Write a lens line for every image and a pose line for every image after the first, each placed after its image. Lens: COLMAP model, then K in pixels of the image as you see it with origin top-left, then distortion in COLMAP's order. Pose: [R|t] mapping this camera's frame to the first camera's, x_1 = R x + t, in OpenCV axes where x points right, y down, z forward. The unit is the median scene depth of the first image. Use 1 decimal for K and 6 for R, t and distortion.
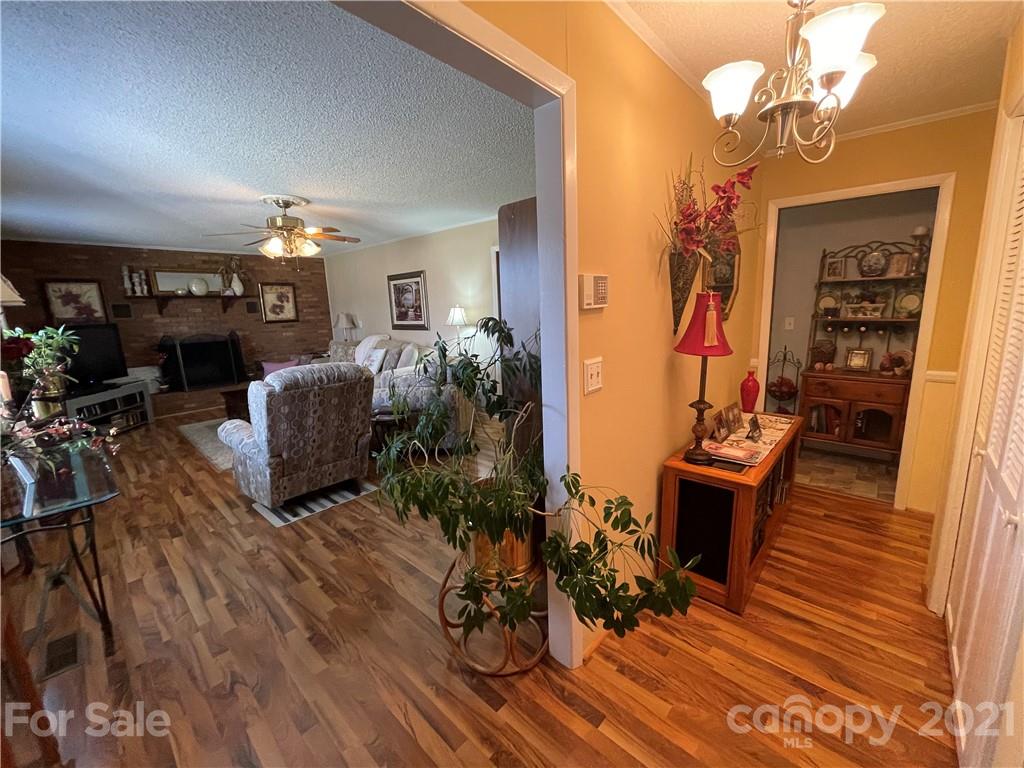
lens RADIAL K [[414.5, 0, 507.3], [0, 414.5, 386.9], [0, 0, 1]] dist [-0.002404, 0.000095]
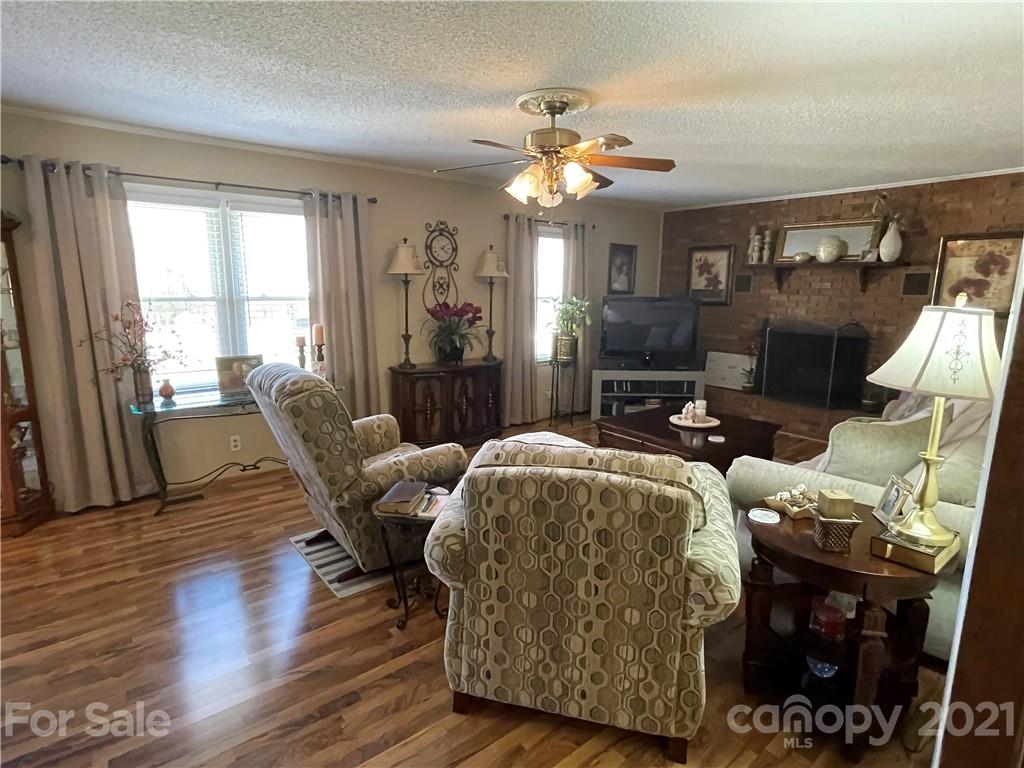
lens RADIAL K [[530.5, 0, 507.7], [0, 530.5, 380.8], [0, 0, 1]] dist [-0.005262, -0.000419]
pose [[-0.151287, 0.201273, -0.967782, 0.158944], [-0.200886, 0.952360, 0.229469, -0.134388], [0.967862, 0.229129, -0.103647, 0.641728]]
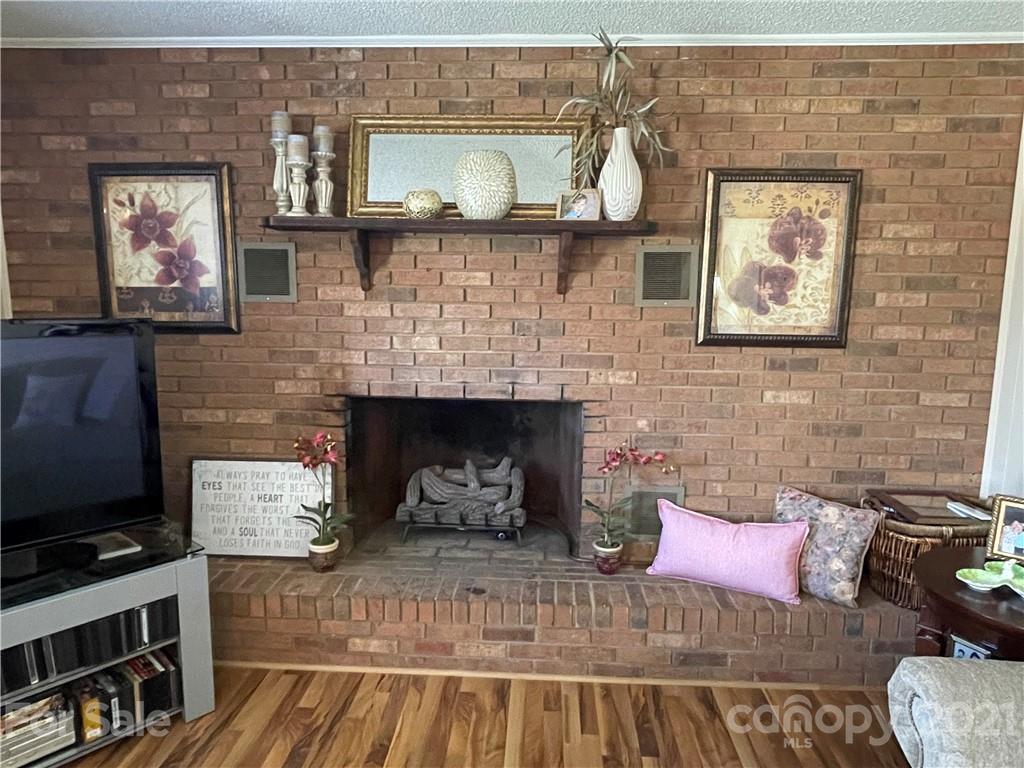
lens RADIAL K [[669.1, 0, 512.6], [0, 669.1, 388.4], [0, 0, 1]] dist [0.005986, -0.008587]
pose [[0.642281, 0.157020, -0.750213, -0.406746], [-0.181615, 0.982094, 0.050066, -0.143321], [0.744642, 0.104093, 0.659297, 0.748210]]
